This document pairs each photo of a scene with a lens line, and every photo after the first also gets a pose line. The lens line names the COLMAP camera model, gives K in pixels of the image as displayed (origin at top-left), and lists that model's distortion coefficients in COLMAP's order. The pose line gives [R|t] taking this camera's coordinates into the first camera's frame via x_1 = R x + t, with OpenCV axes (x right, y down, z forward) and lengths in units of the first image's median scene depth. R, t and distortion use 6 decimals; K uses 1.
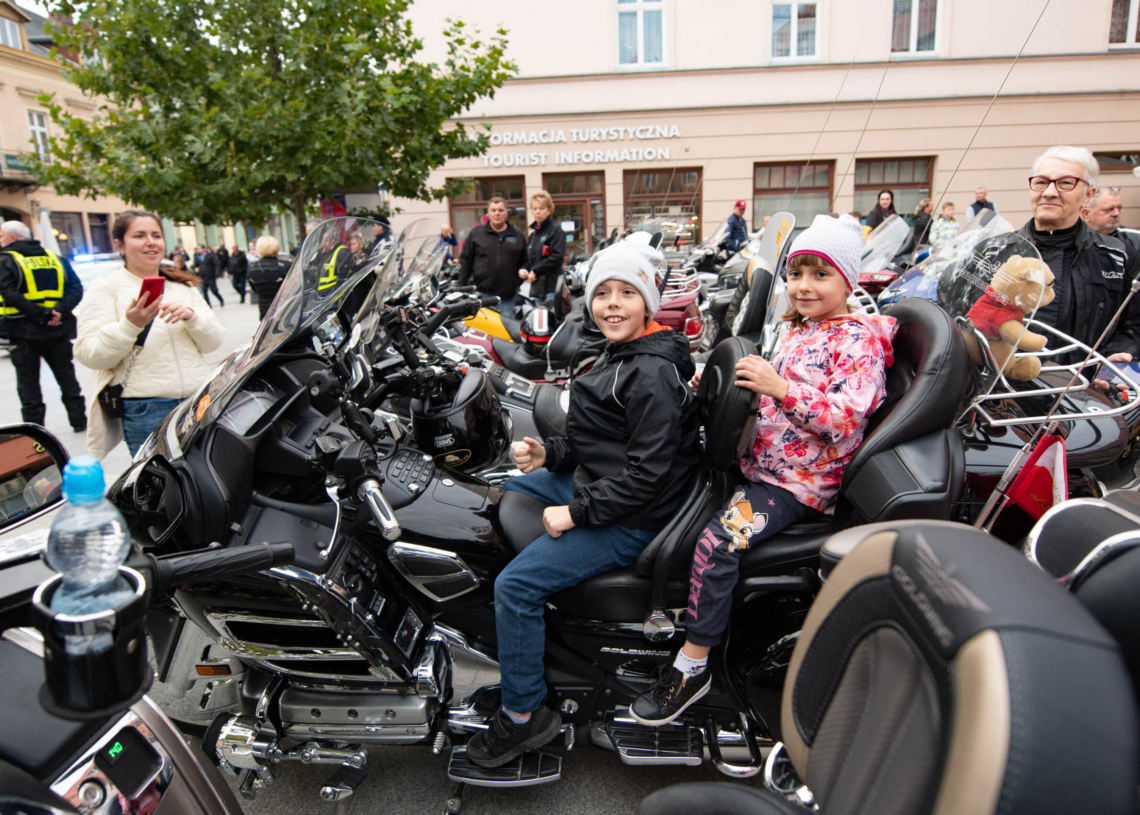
lens RADIAL K [[738.2, 0, 570.0], [0, 738.2, 407.5], [0, 0, 1]] dist [-0.009317, -0.006484]
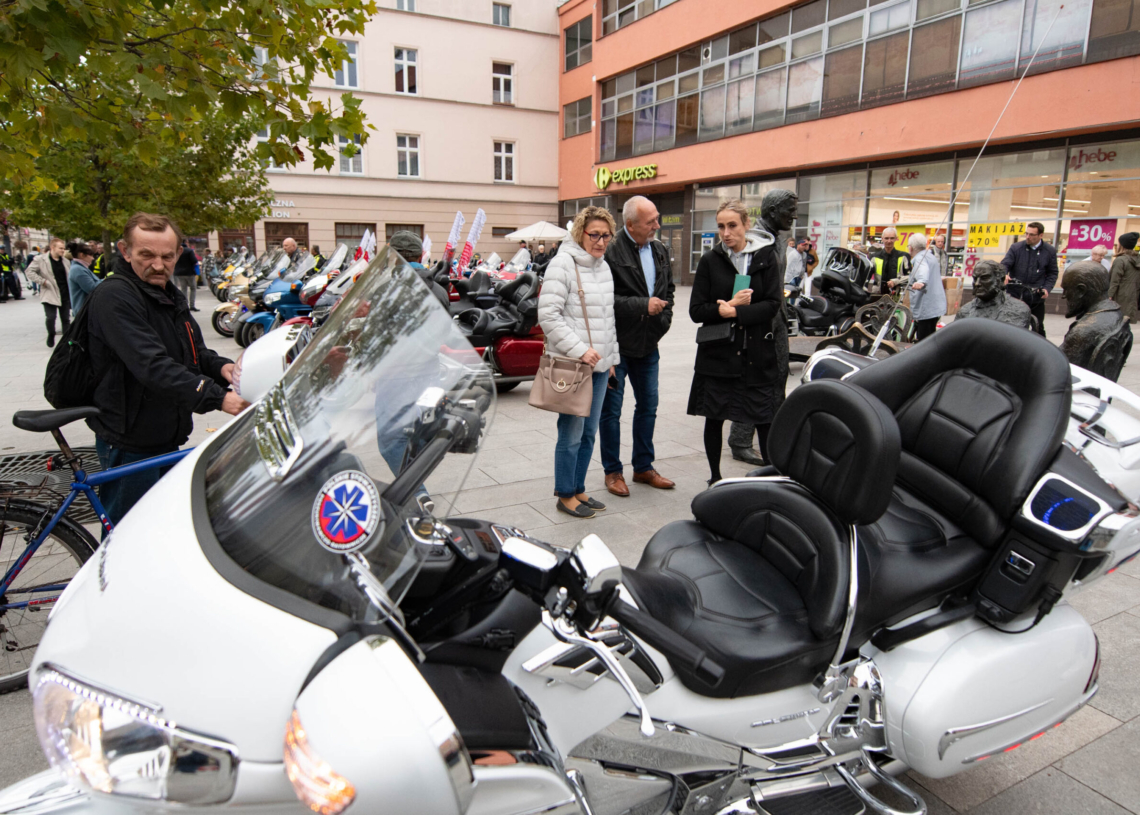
lens RADIAL K [[738.2, 0, 570.0], [0, 738.2, 407.5], [0, 0, 1]] dist [-0.009317, -0.006484]
pose [[0.870061, -0.057959, 0.489525, -0.199613], [0.074751, 0.997092, -0.014803, 0.240694], [-0.487244, 0.049472, 0.871864, -1.011972]]
